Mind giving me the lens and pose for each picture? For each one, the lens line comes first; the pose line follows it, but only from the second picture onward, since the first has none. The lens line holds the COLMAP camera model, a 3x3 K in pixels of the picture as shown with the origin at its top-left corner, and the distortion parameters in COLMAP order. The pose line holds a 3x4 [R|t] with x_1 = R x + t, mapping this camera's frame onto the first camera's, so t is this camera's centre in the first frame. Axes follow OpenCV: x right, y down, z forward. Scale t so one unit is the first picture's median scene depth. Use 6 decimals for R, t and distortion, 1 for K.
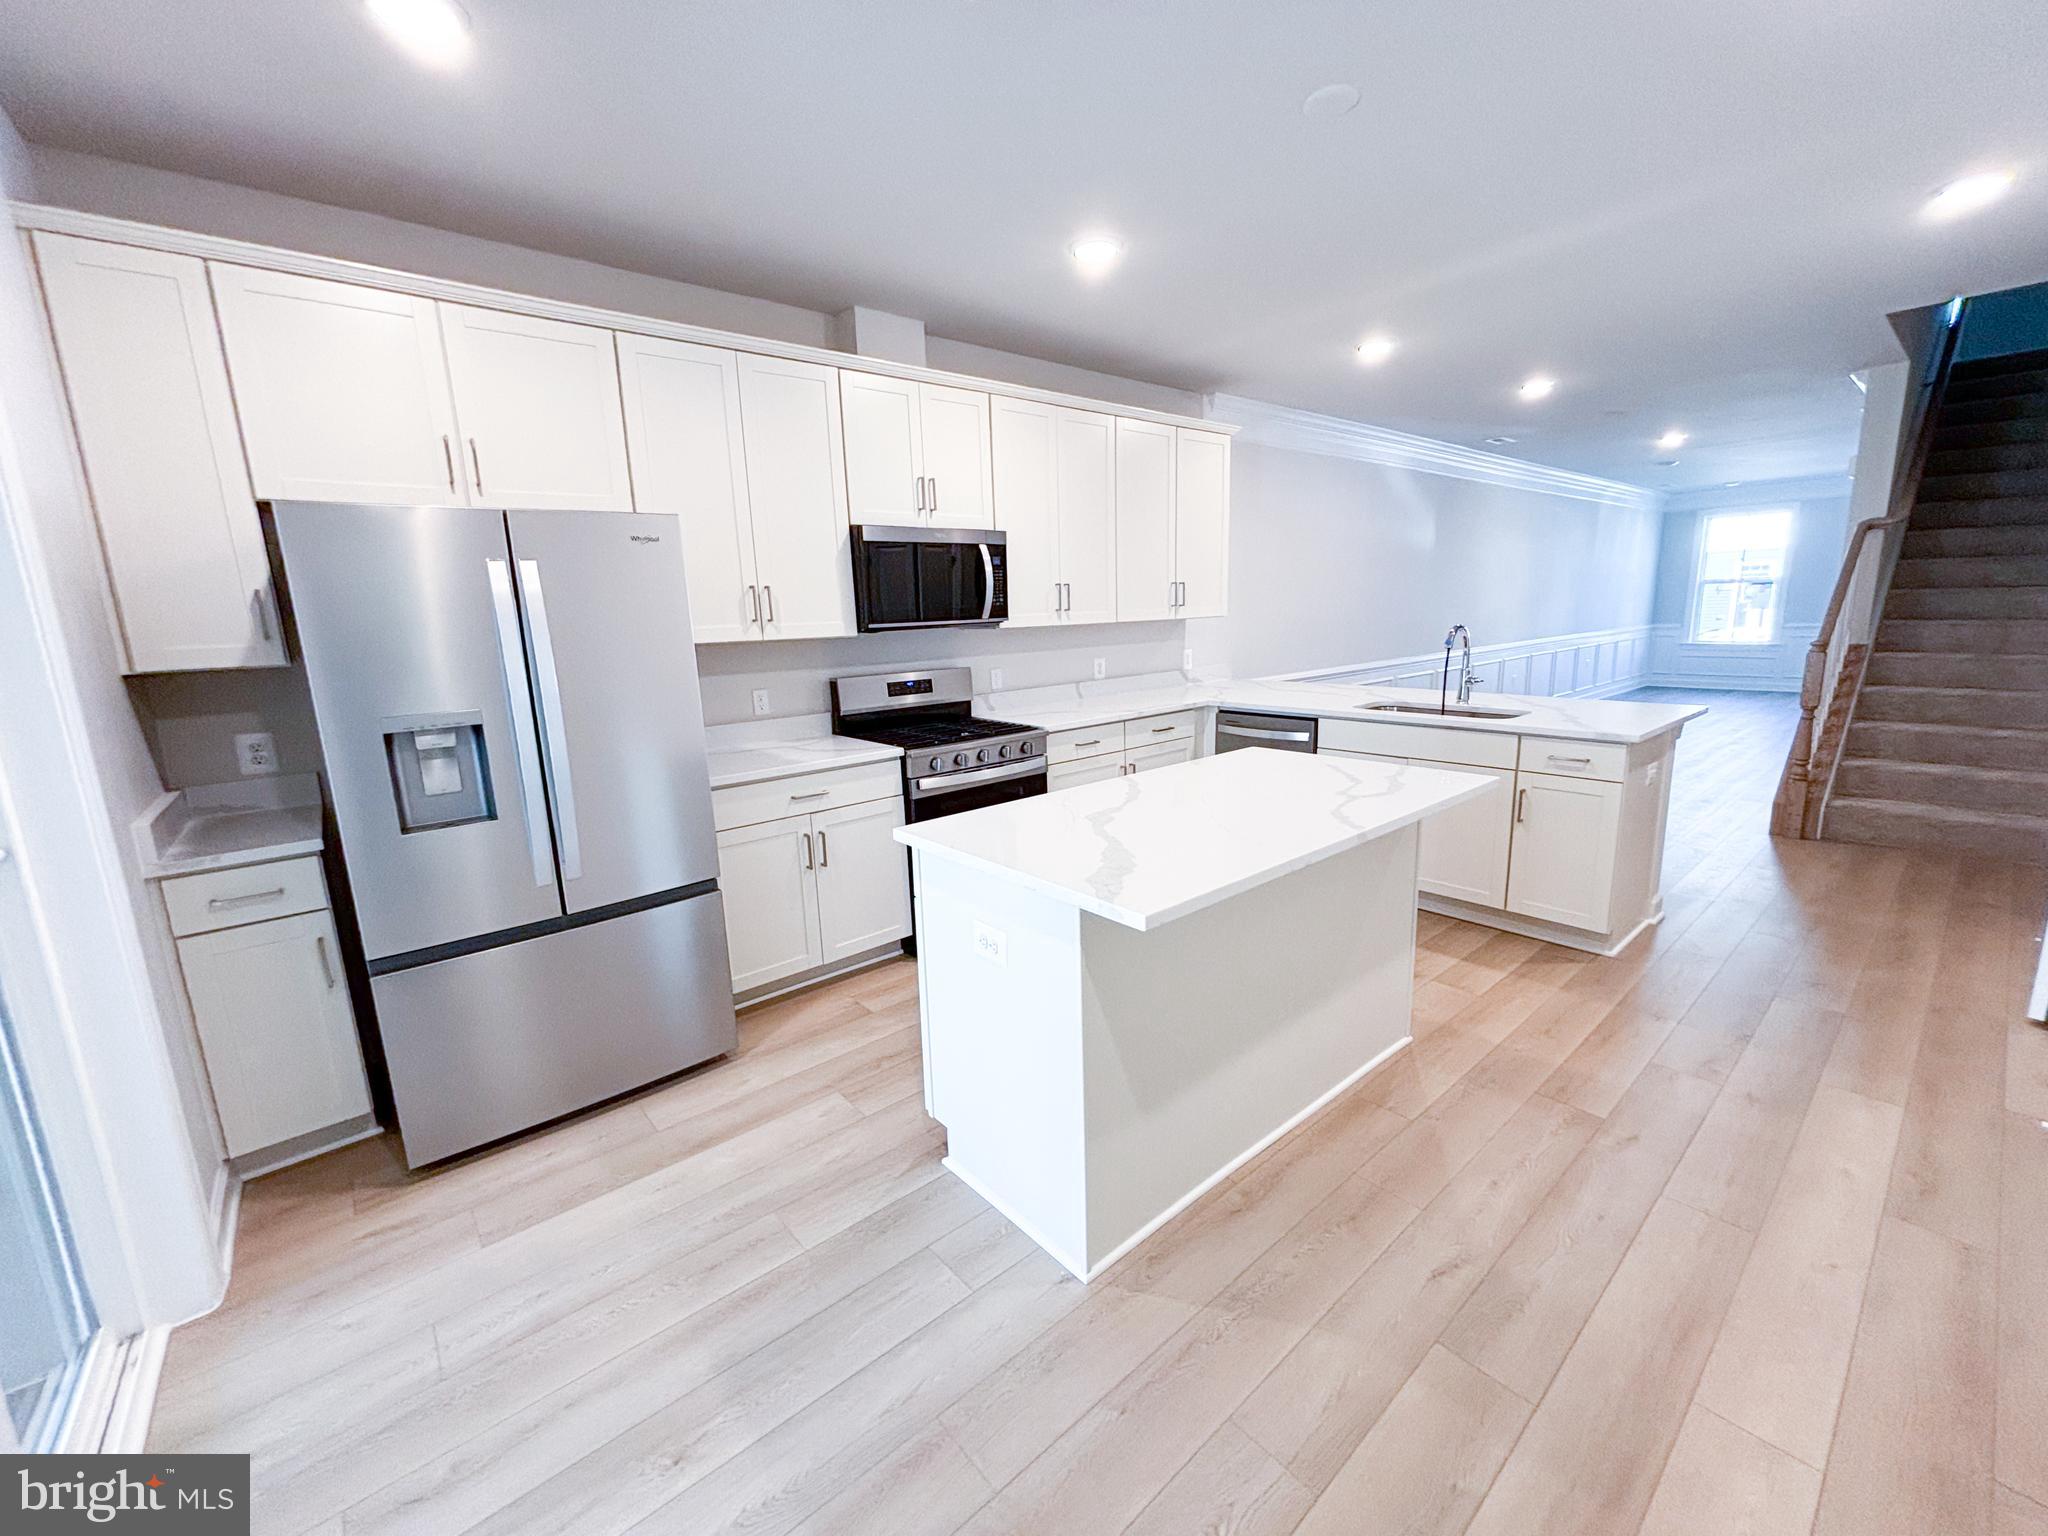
lens RADIAL K [[821.0, 0, 1024.0], [0, 821.0, 768.0], [0, 0, 1]] dist [-0.000010, -0.000233]
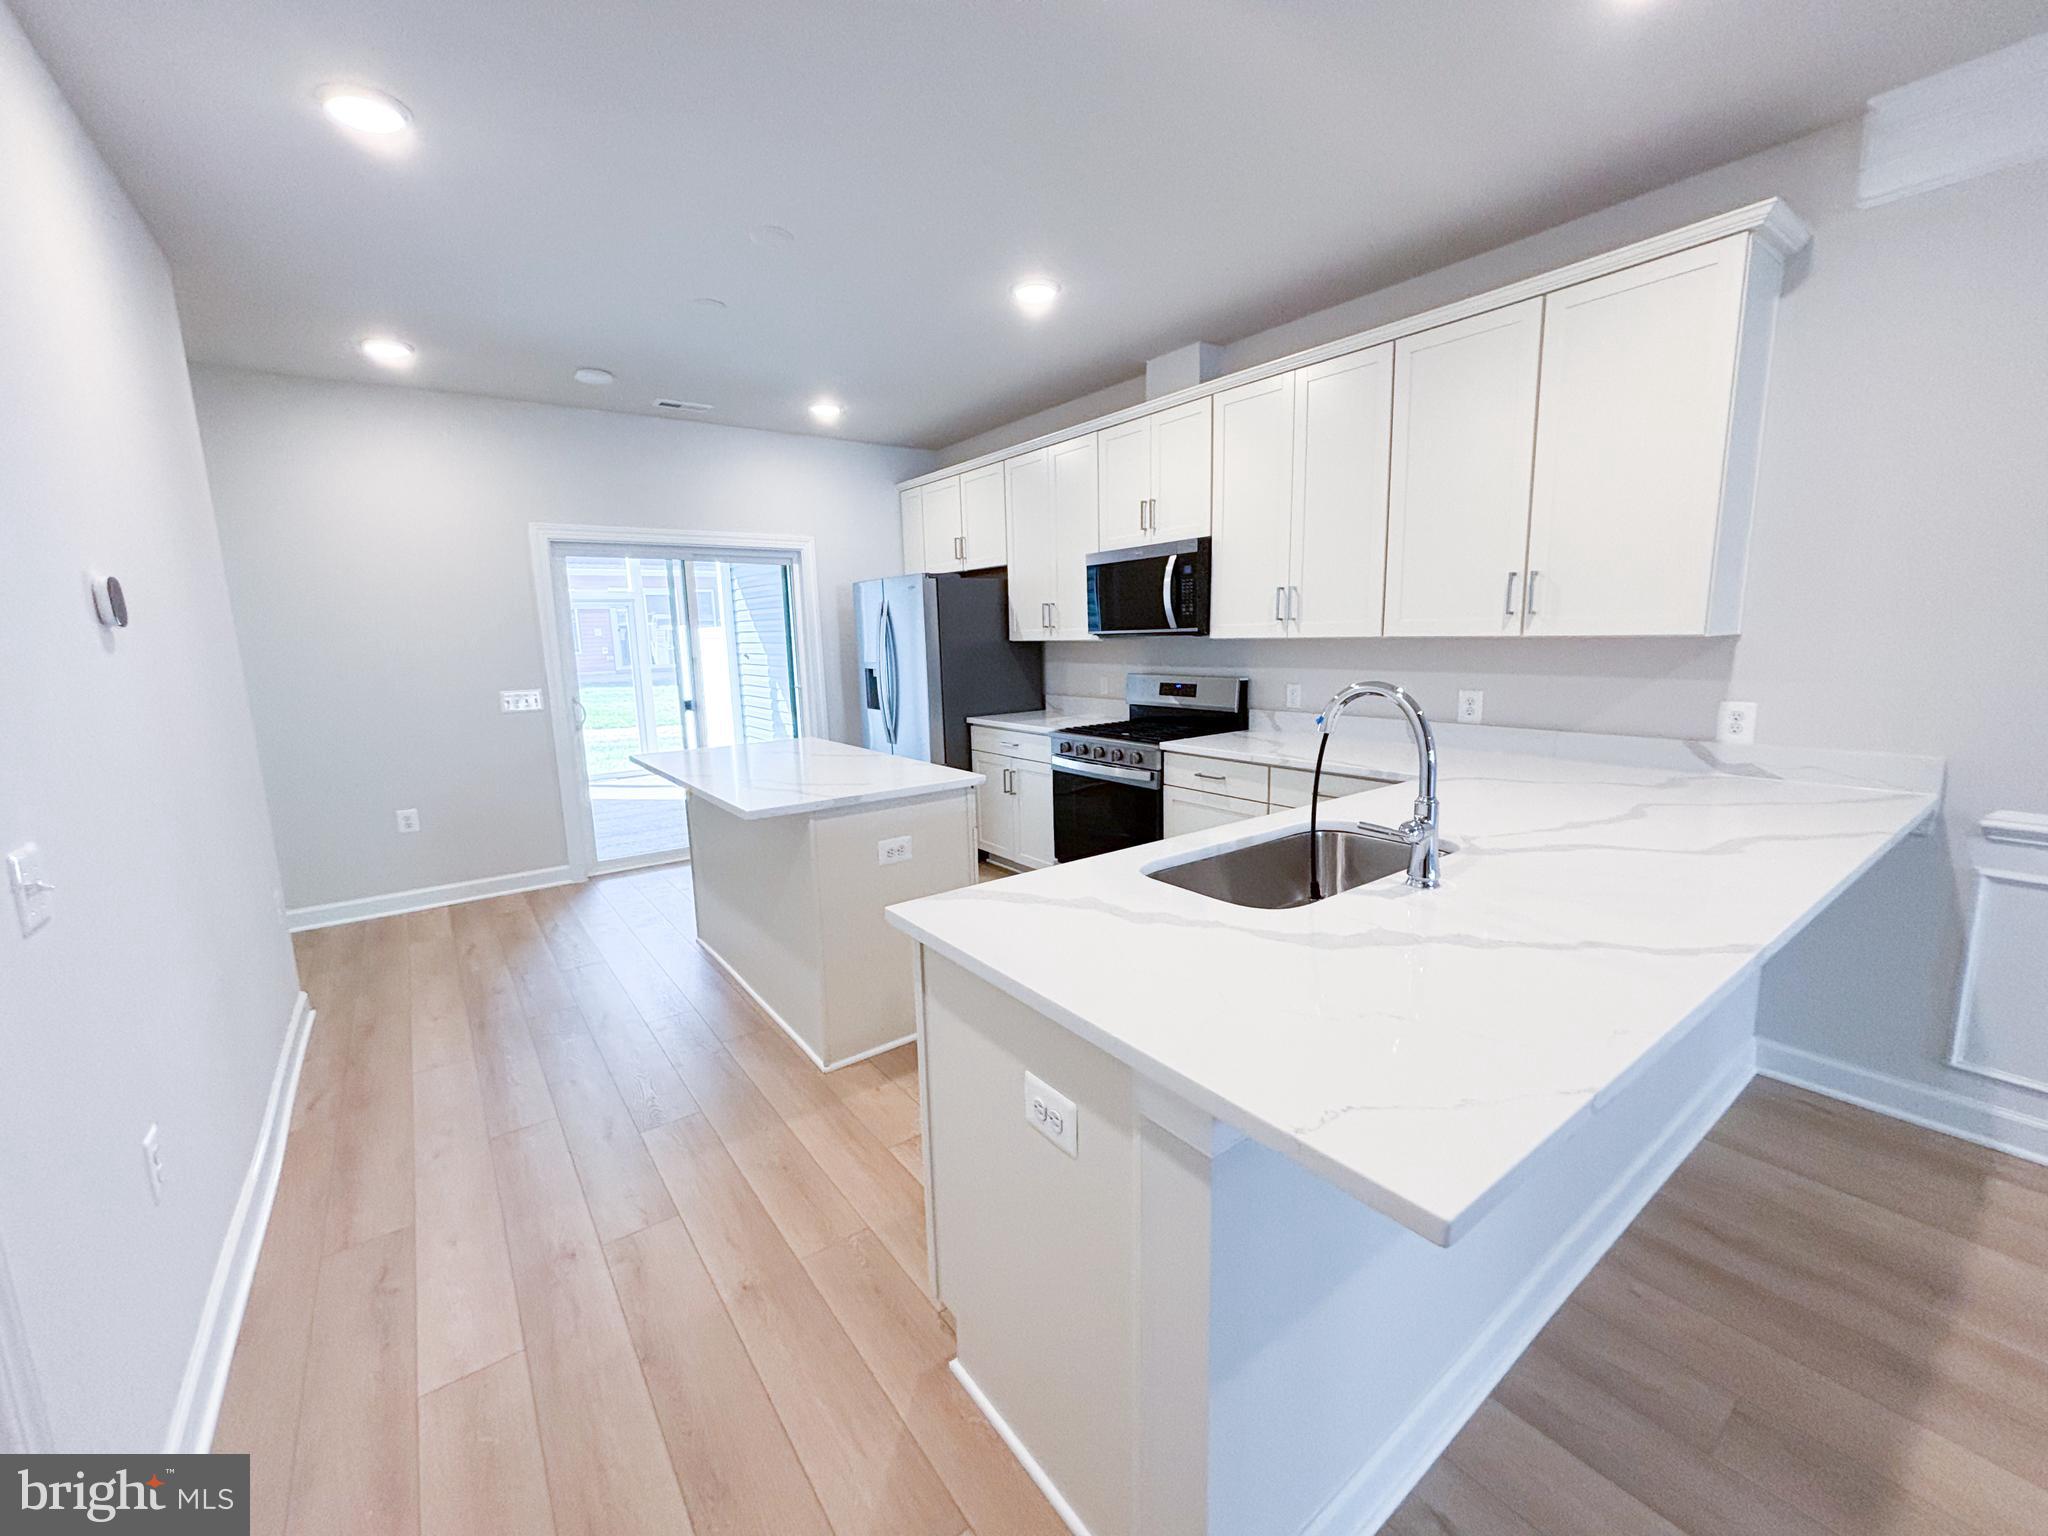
lens RADIAL K [[824.7, 0, 1024.0], [0, 824.7, 768.0], [0, 0, 1]] dist [-0.000642, -0.000098]
pose [[-0.061172, 0.200364, -0.977810, 0.969484], [-0.163486, 0.964403, 0.207845, -0.193368], [0.984647, 0.172572, -0.026238, 0.857490]]
